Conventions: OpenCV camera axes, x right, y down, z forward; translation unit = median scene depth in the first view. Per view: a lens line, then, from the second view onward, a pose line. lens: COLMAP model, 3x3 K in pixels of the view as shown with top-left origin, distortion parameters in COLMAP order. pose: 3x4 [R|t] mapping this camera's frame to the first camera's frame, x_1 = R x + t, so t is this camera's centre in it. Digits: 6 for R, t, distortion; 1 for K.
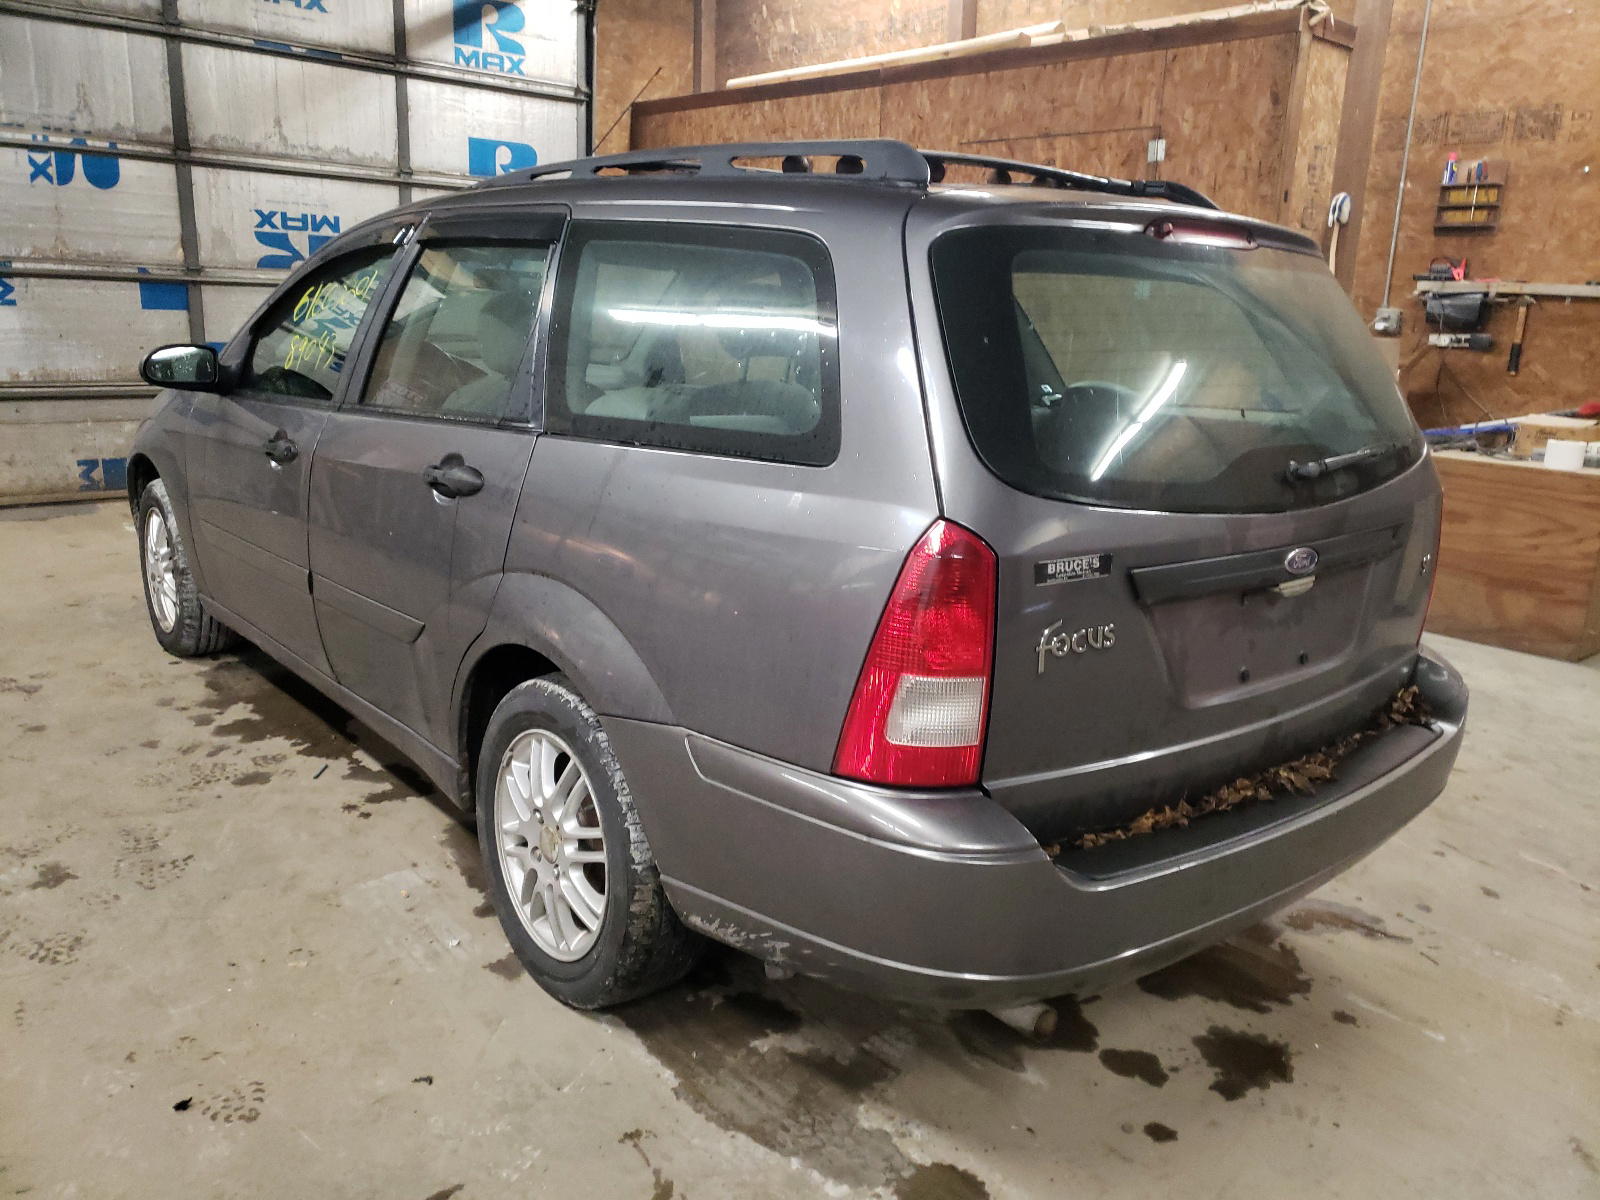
lens RADIAL K [[1227.8, 0, 814.7], [0, 1227.8, 611.2], [0, 0, 1]] dist [0.046672, -0.024667]
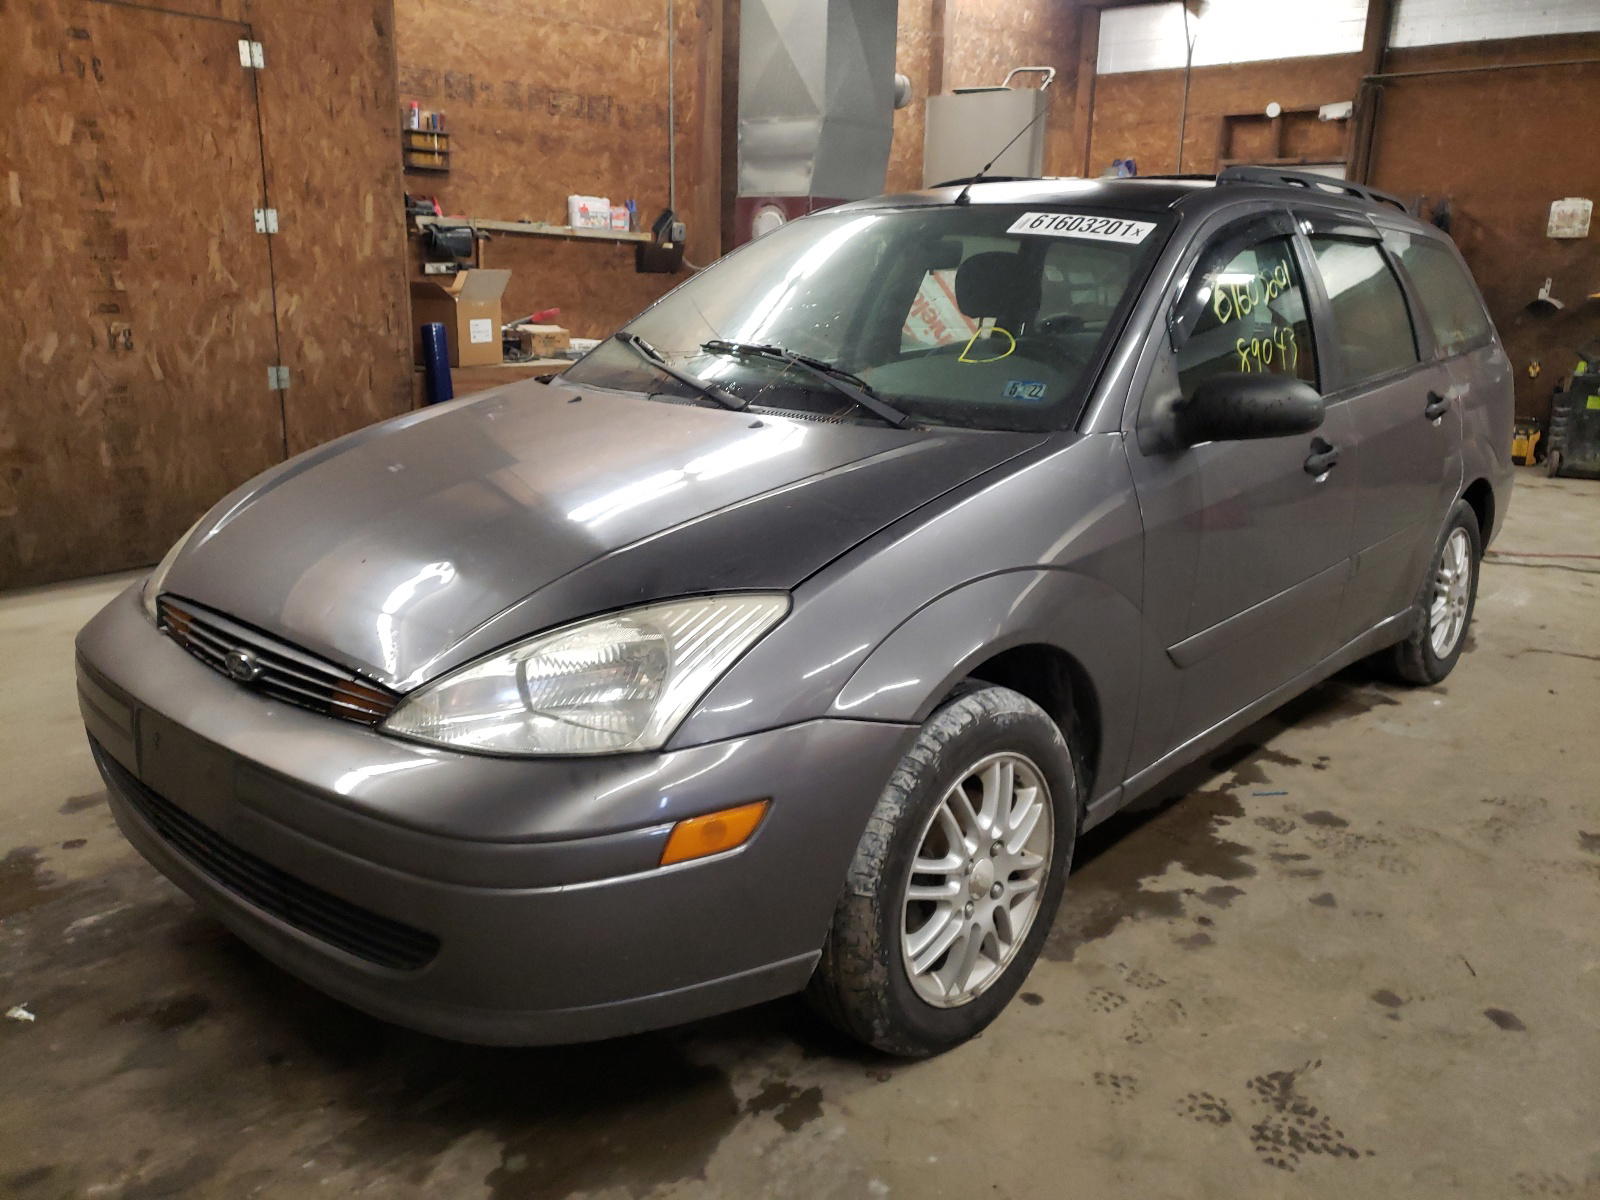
lens RADIAL K [[1227.8, 0, 802.5], [0, 1227.8, 601.1], [0, 0, 1]] dist [0.046672, -0.024667]
pose [[-0.135331, -0.304440, 0.942869, -1.066002], [0.214868, 0.919959, 0.327883, -0.352076], [-0.967222, 0.246965, -0.059084, 1.210621]]
